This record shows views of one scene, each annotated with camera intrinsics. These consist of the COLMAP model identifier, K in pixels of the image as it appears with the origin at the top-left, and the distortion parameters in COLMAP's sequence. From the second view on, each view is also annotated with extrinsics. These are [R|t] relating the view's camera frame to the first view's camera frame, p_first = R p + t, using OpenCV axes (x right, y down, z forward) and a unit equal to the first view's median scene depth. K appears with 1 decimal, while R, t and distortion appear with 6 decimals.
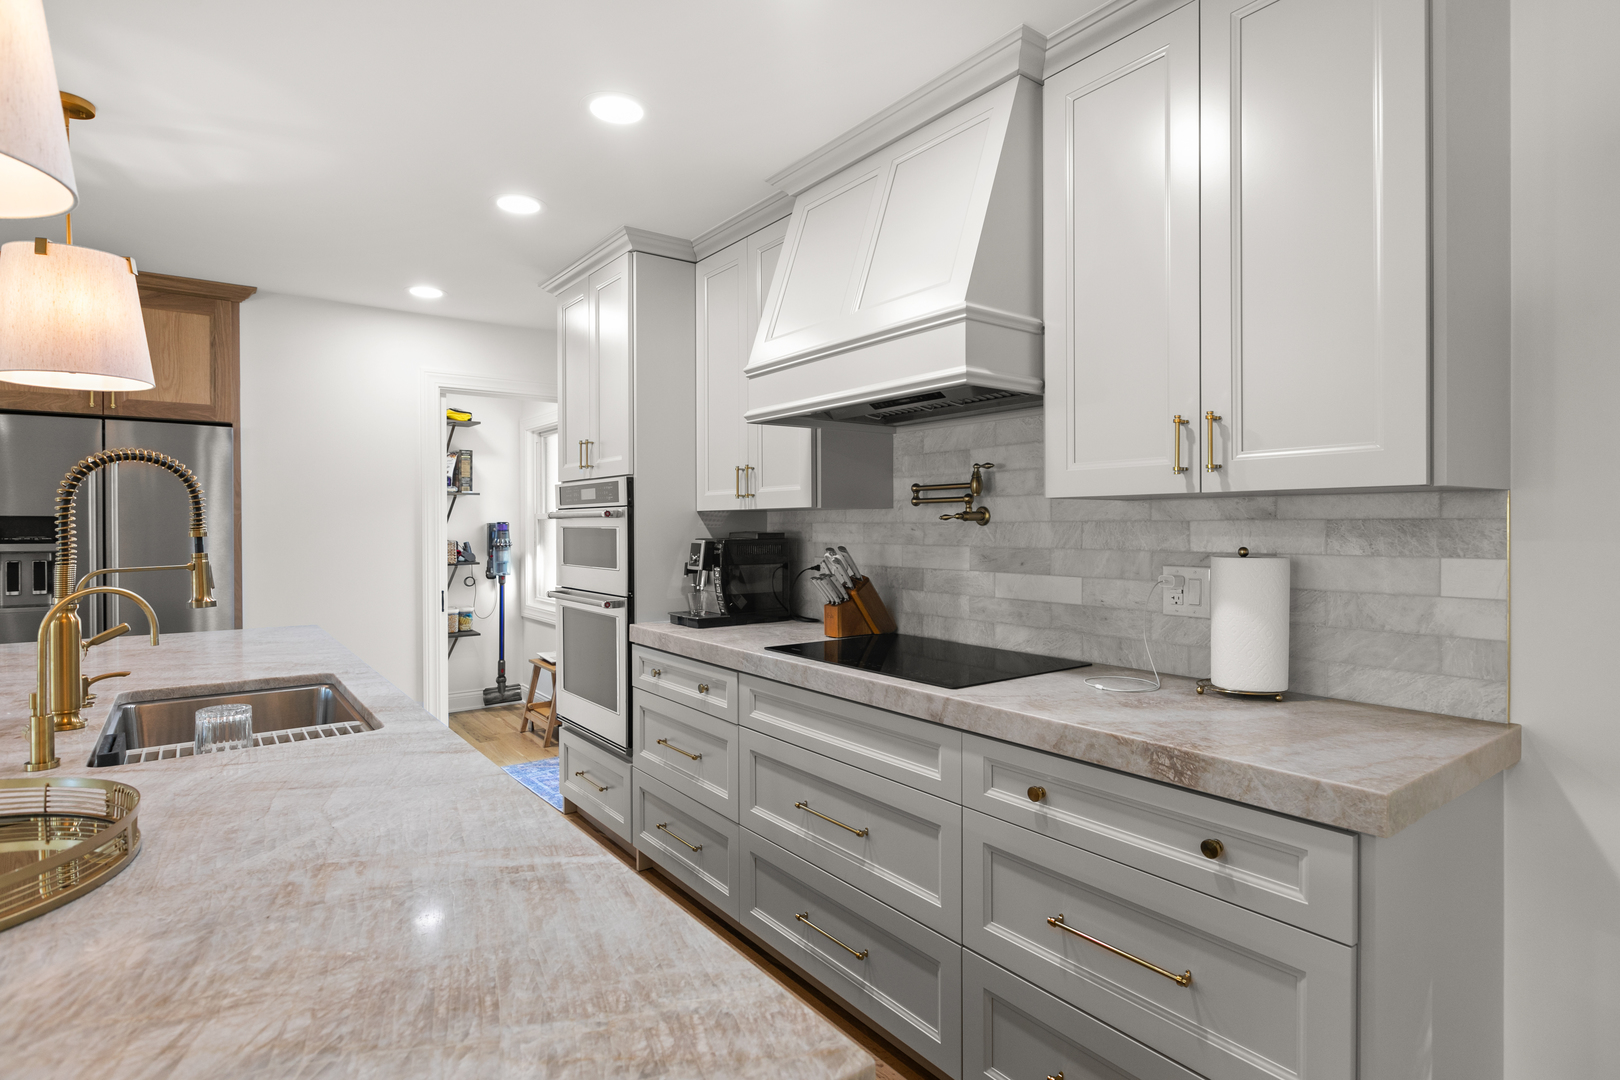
lens RADIAL K [[829.4, 0, 812.5], [0, 829.4, 527.8], [0, 0, 1]] dist [-0.001596, 0.000196]
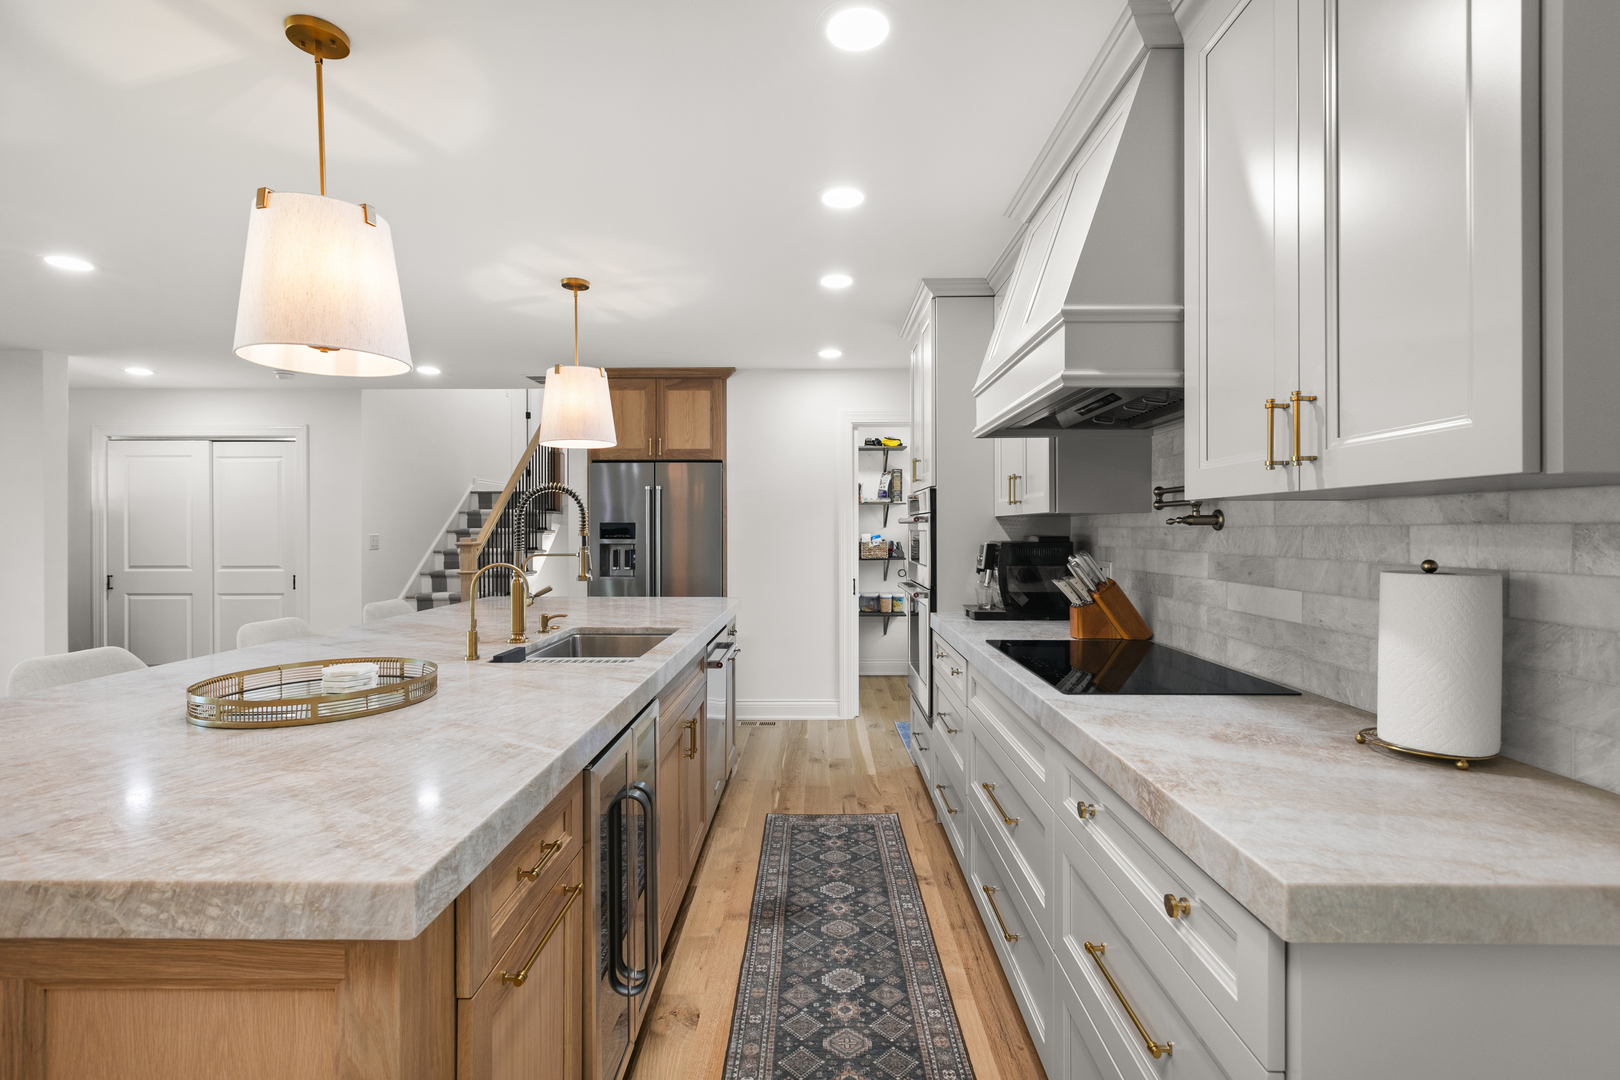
lens RADIAL K [[725.9, 0, 810.9], [0, 725.9, 527.7], [0, 0, 1]] dist [0.002970, -0.002501]
pose [[0.791700, 0.001155, -0.610909, 0.379771], [-0.003705, 0.999989, -0.002911, -0.001842], [0.610899, 0.004569, 0.791696, 0.099797]]
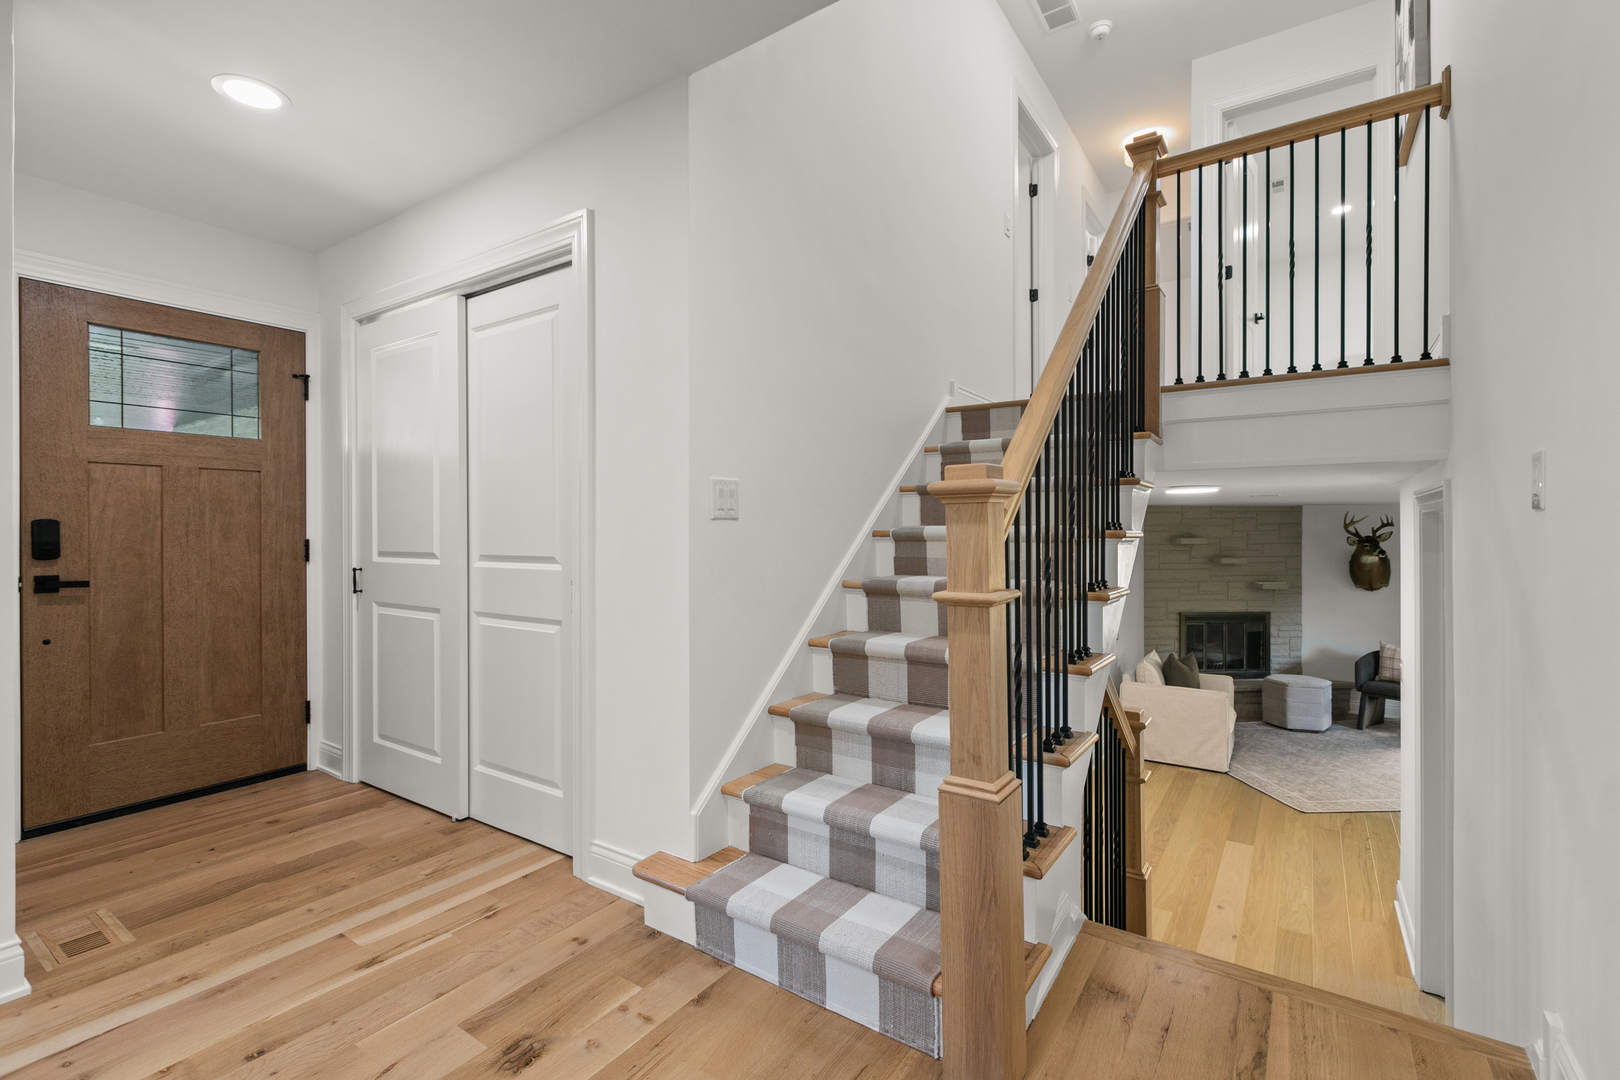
lens RADIAL K [[725.9, 0, 812.1], [0, 725.9, 531.8], [0, 0, 1]] dist [0.002970, -0.002501]
pose [[0.324644, 0.004720, -0.945824, -1.454959], [-0.005196, 0.999981, 0.003206, 0.085529], [0.945822, 0.003873, 0.324663, 0.980294]]
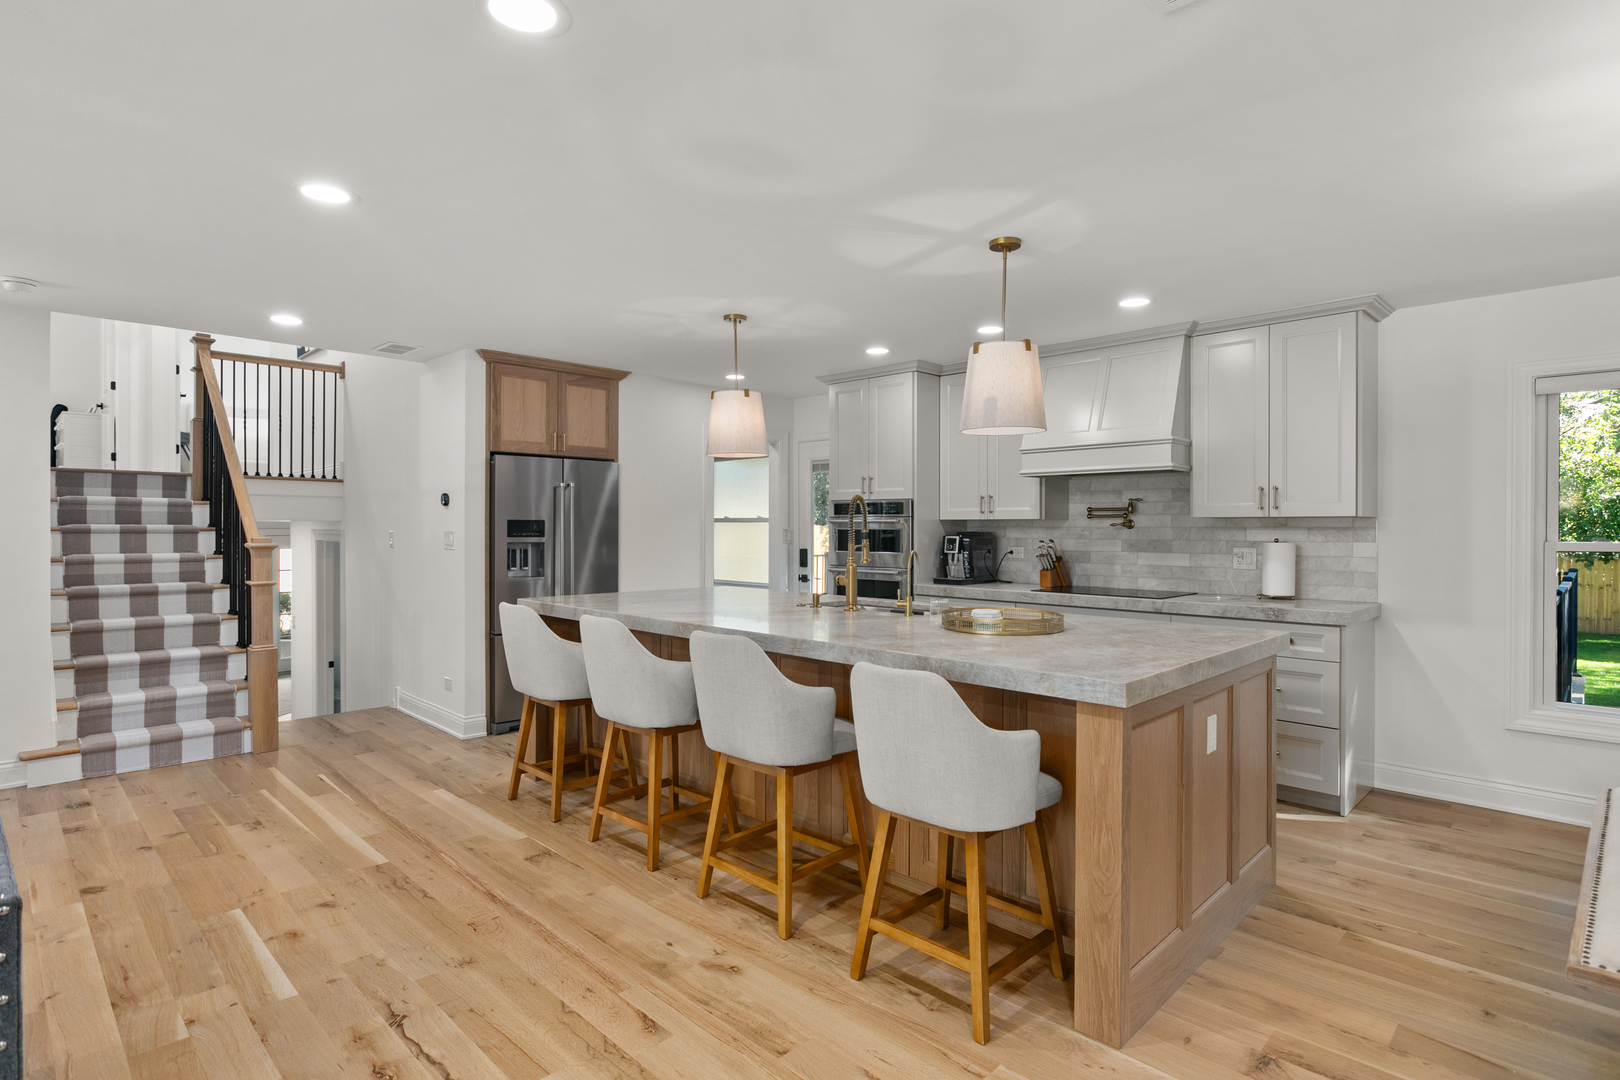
lens RADIAL K [[829.4, 0, 812.0], [0, 829.4, 530.8], [0, 0, 1]] dist [-0.001596, 0.000196]
pose [[0.988456, 0.004241, 0.151446, -0.954528], [-0.004552, 0.999988, 0.001704, 0.001820], [-0.151437, -0.002374, 0.988464, -0.957487]]
